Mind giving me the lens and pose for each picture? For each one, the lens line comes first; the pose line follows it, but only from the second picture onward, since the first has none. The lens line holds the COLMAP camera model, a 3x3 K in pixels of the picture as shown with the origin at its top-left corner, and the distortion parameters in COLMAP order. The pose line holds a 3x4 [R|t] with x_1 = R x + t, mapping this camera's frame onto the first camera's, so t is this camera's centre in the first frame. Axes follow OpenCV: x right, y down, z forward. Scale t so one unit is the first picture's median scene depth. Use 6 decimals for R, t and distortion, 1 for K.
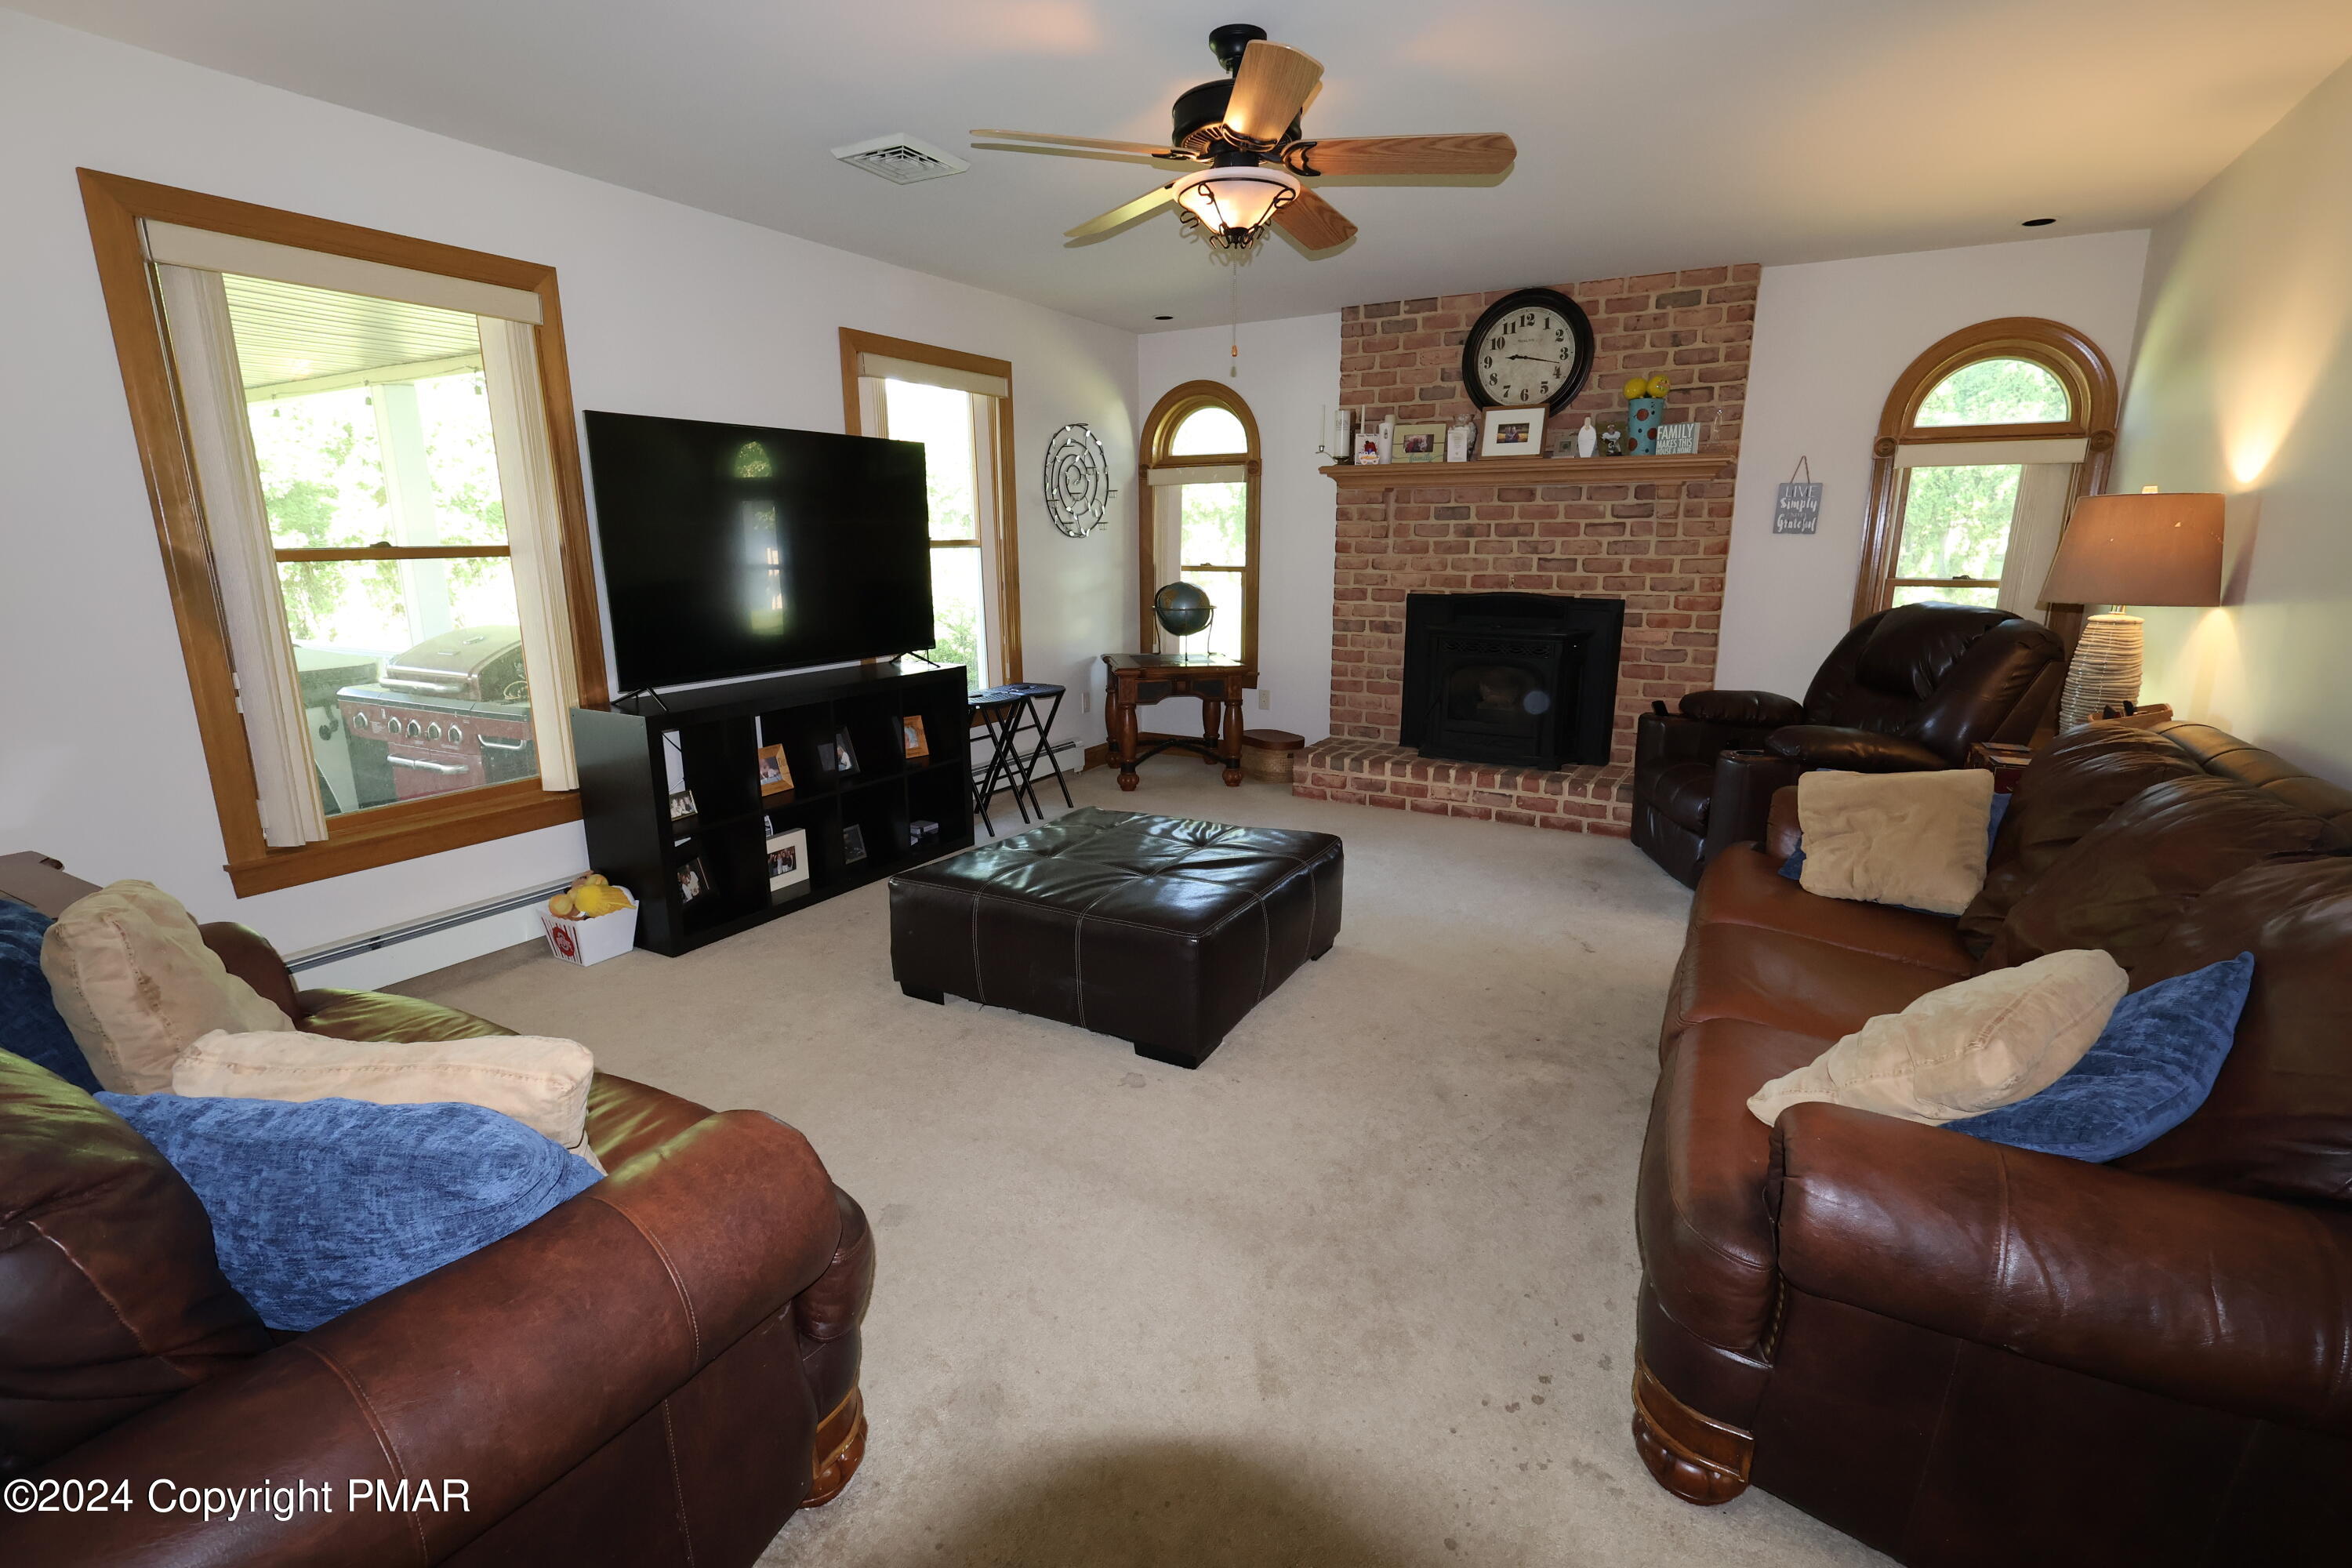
lens RADIAL K [[1085.4, 0, 1182.2], [0, 1085.4, 793.9], [0, 0, 1]] dist [0.000119, 0.000010]
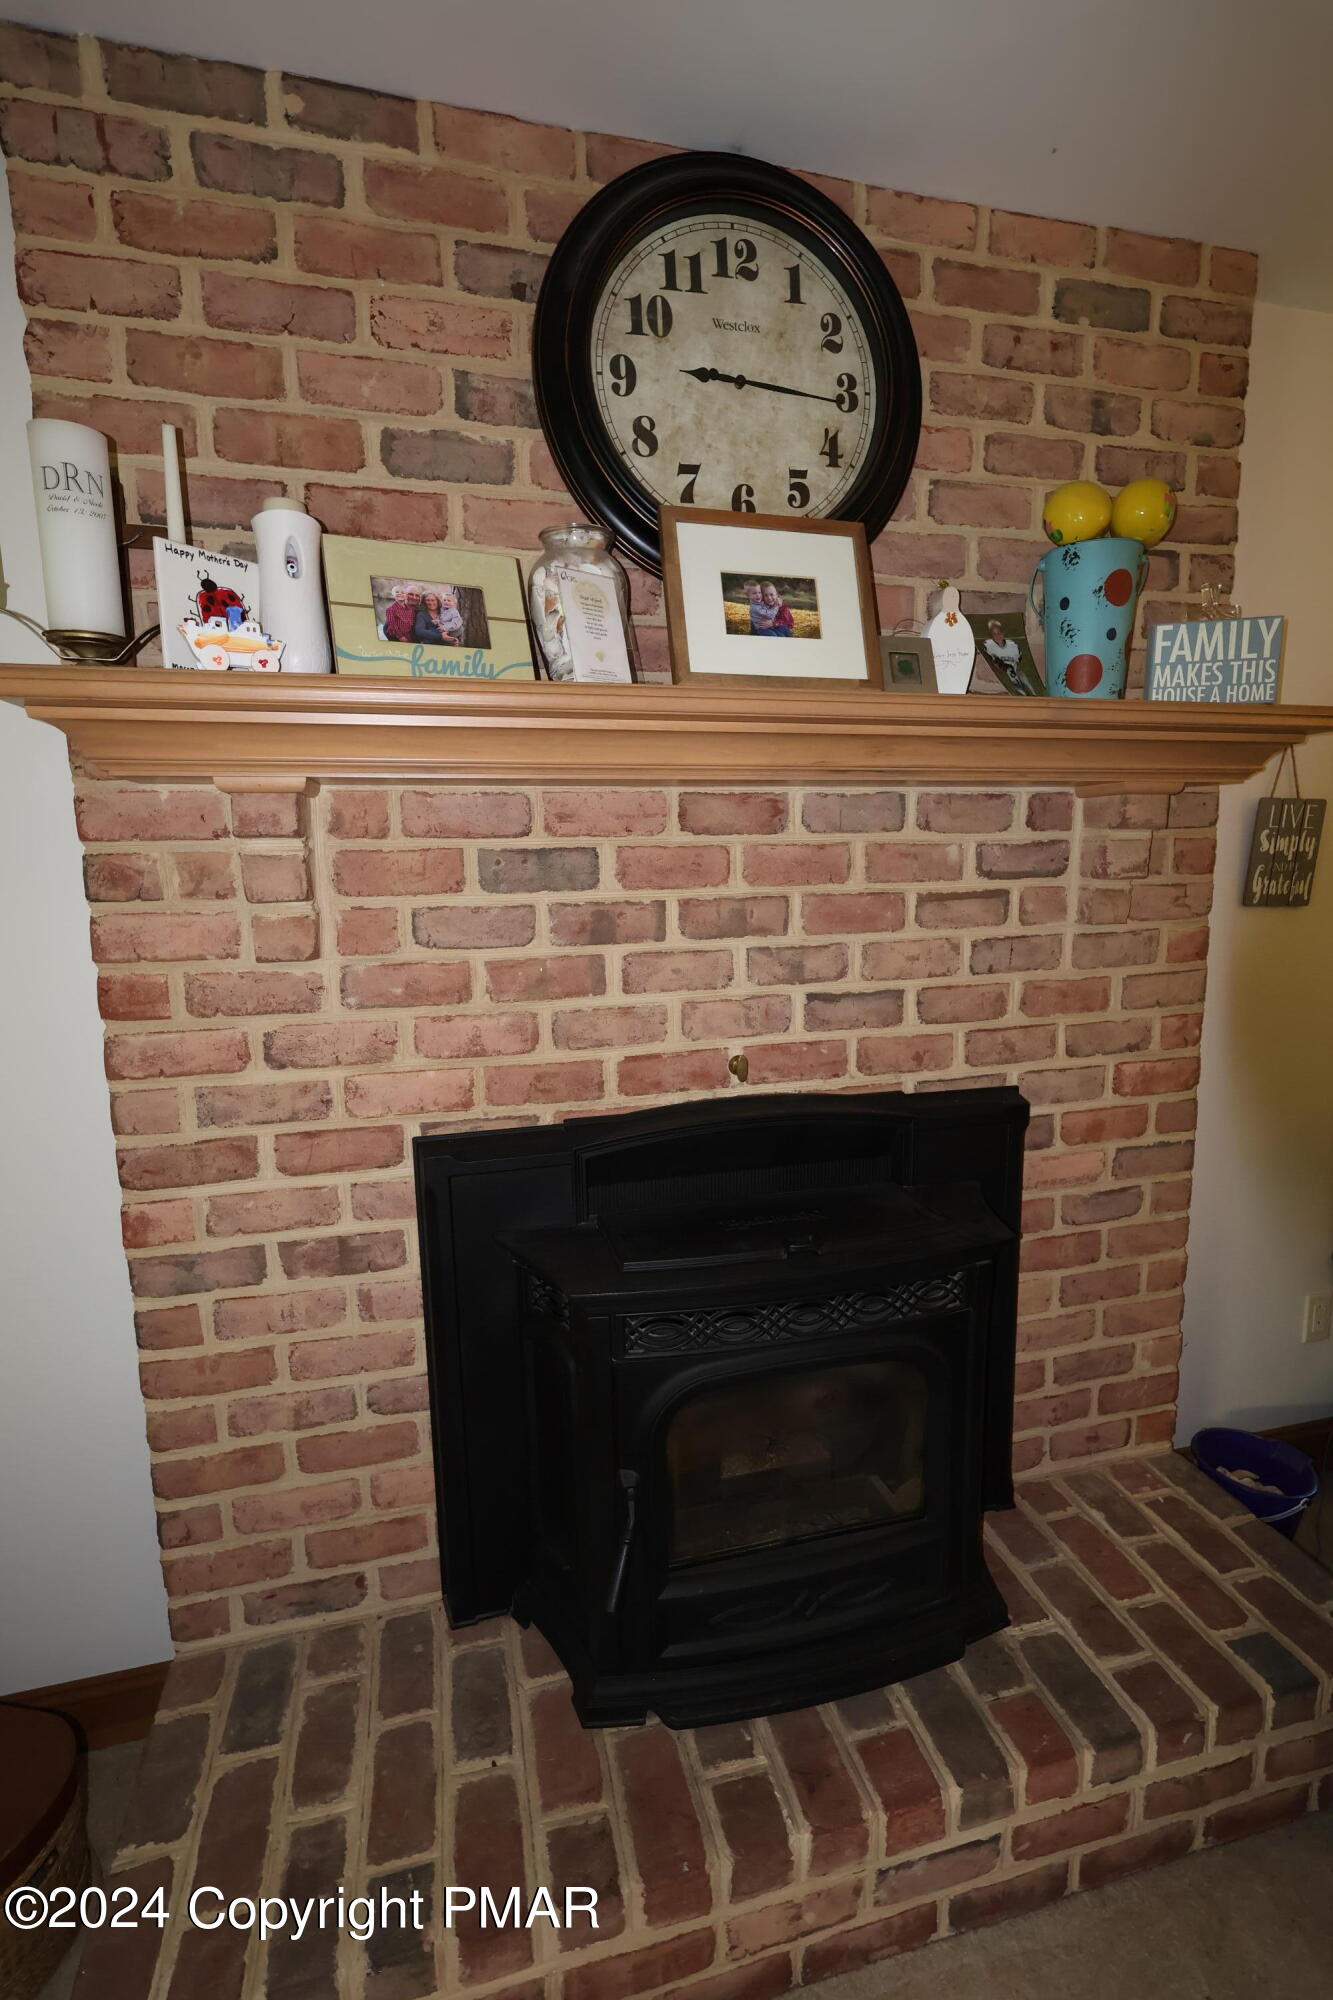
lens RADIAL K [[923.0, 0, 669.8], [0, 923.0, 1005.9], [0, 0, 1]] dist [0.000119, 0.000010]
pose [[0.715757, -0.114467, 0.688905, 0.095692], [0.179401, 0.983508, -0.022976, -0.217680], [-0.674913, 0.140036, 0.724488, 0.827942]]
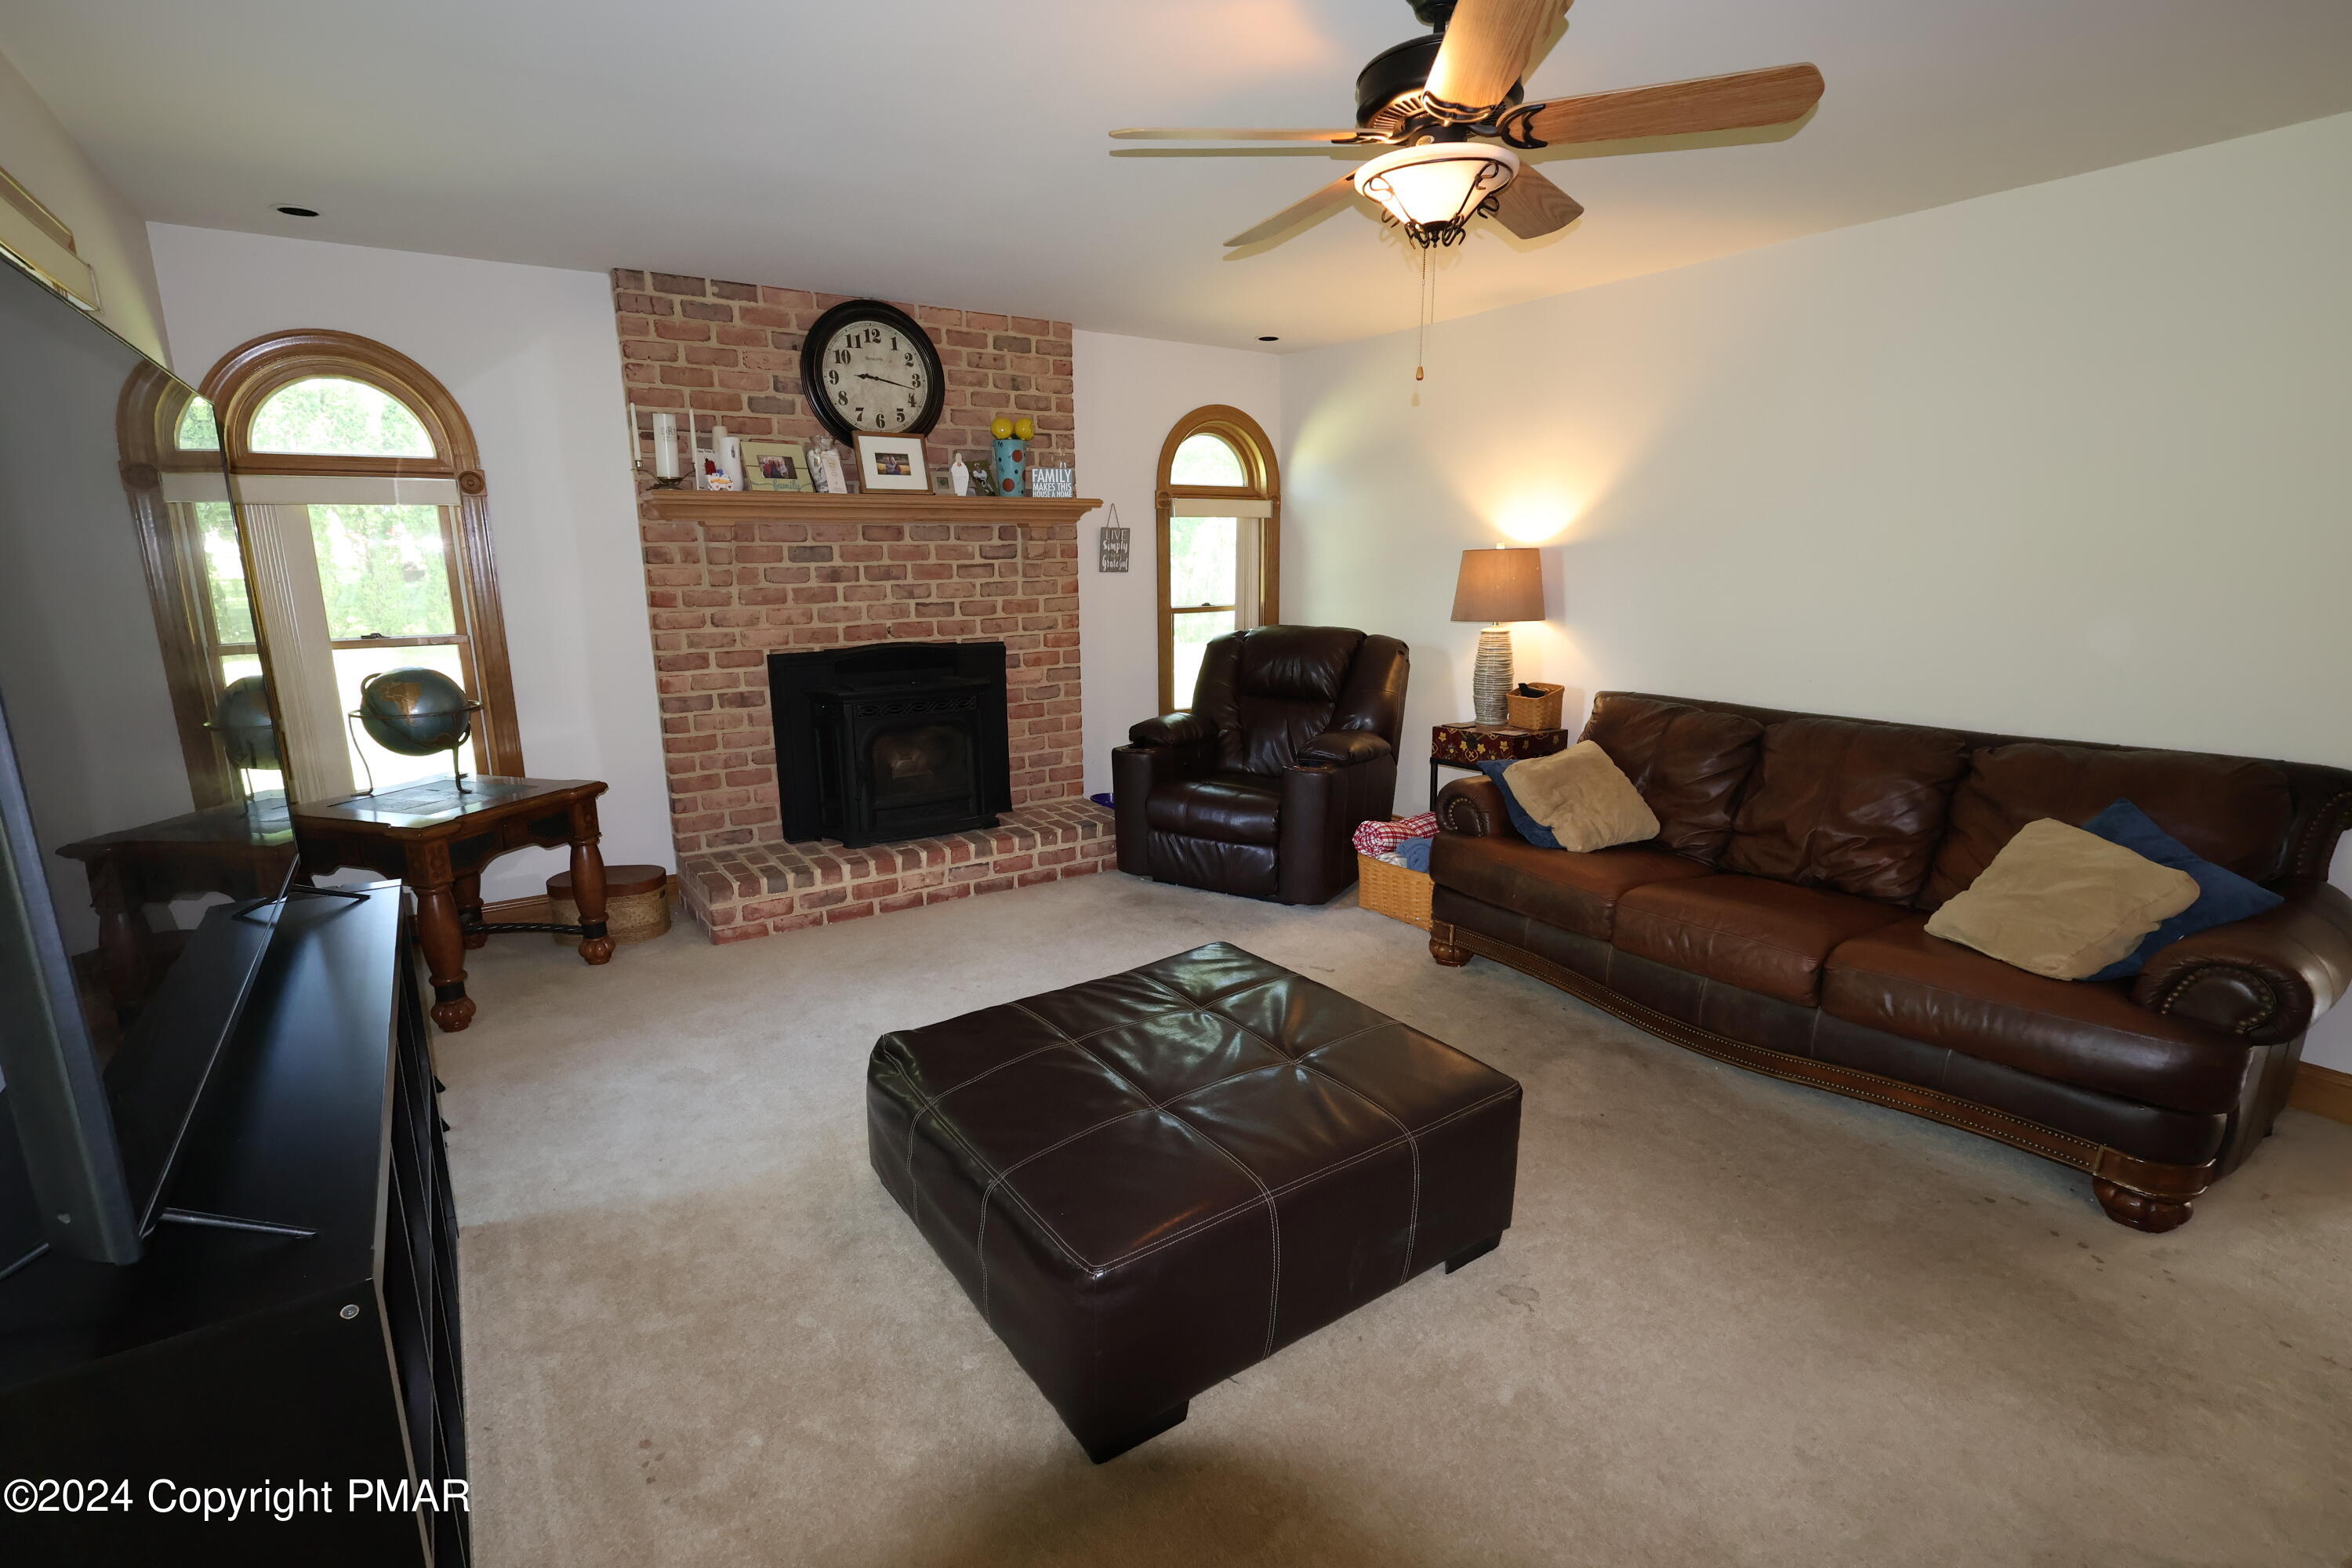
lens RADIAL K [[1085.4, 0, 1174.3], [0, 1085.4, 792.9], [0, 0, 1]] dist [0.000119, 0.000010]
pose [[0.446824, -0.197590, 0.872529, -0.399904], [0.214989, 0.970440, 0.109666, -0.118517], [-0.868405, 0.138583, 0.476095, 0.410178]]
